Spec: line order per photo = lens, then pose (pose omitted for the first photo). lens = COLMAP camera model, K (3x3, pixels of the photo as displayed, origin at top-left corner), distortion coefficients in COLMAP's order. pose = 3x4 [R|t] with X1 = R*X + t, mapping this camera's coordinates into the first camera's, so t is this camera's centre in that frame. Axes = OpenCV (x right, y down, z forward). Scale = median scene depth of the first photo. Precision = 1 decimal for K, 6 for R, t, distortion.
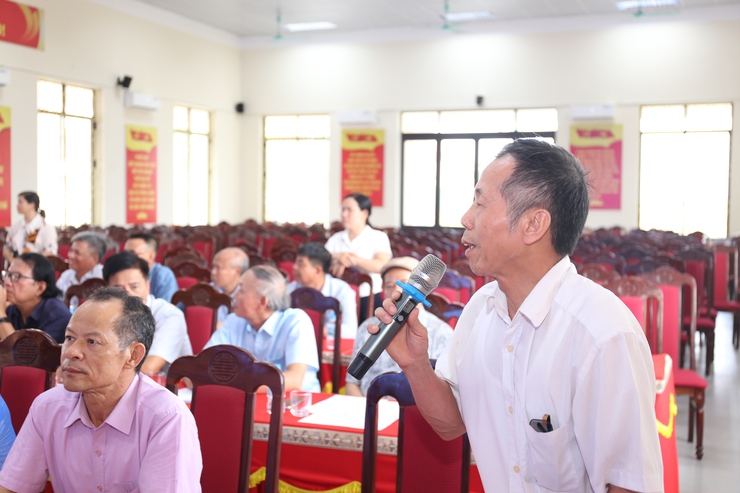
lens RADIAL K [[1012.5, 0, 362.9], [0, 1012.5, 245.4], [0, 0, 1]] dist [0.195500, 0.000000]
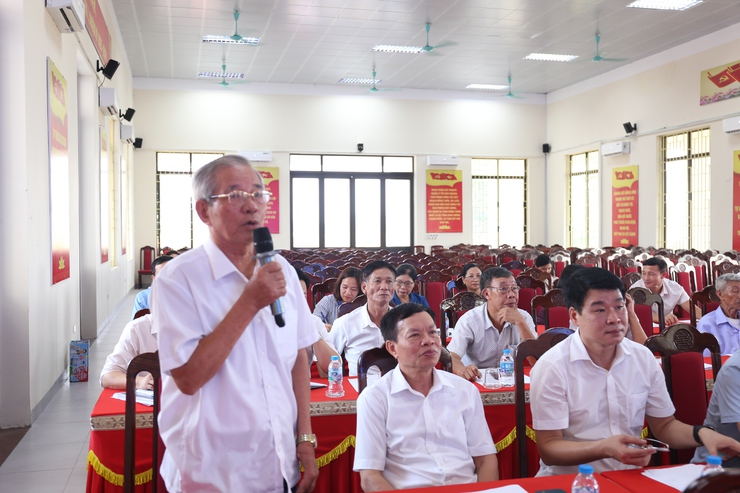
lens RADIAL K [[790.1, 0, 364.7], [0, 790.1, 241.5], [0, 0, 1]] dist [0.125064, 0.000000]
pose [[0.800611, -0.025735, 0.598632, -0.458066], [0.041198, 0.999077, -0.012148, -0.013175], [-0.597767, 0.034388, 0.800932, 0.205307]]
